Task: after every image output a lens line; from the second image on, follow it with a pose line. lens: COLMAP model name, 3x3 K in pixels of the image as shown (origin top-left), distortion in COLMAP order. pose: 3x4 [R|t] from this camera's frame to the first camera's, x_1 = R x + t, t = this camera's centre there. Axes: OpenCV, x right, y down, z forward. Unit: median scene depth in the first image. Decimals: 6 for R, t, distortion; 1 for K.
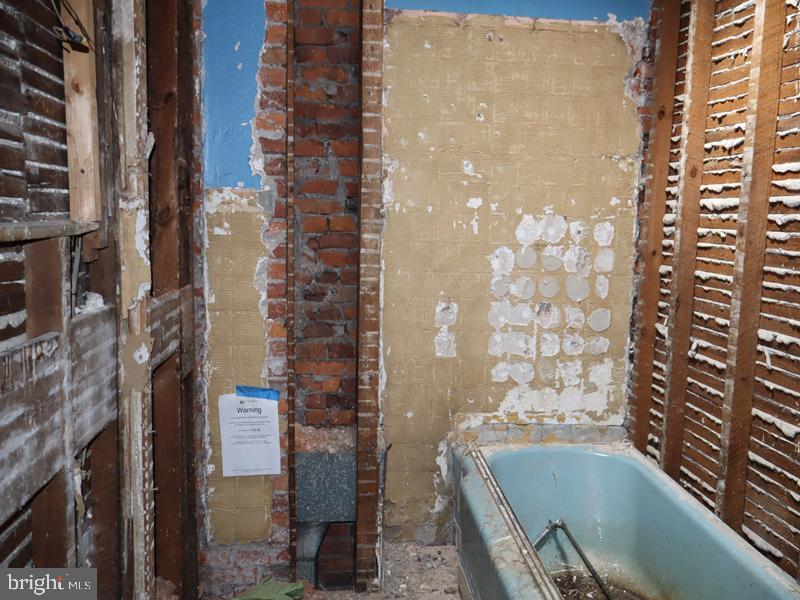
lens RADIAL K [[729.6, 0, 401.3], [0, 729.6, 297.1], [0, 0, 1]] dist [-0.027093, 0.000000]
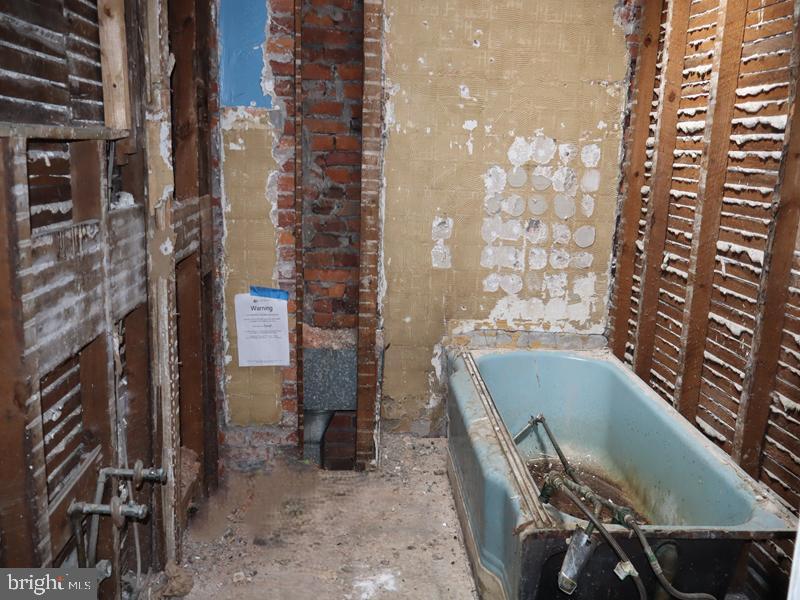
lens RADIAL K [[729.6, 0, 399.9], [0, 729.6, 302.6], [0, 0, 1]] dist [-0.027093, 0.000000]
pose [[0.999347, 0.017414, -0.031663, 0.040234], [-0.014316, 0.995319, 0.095576, 0.035198], [0.033179, -0.095061, 0.994918, -0.114369]]
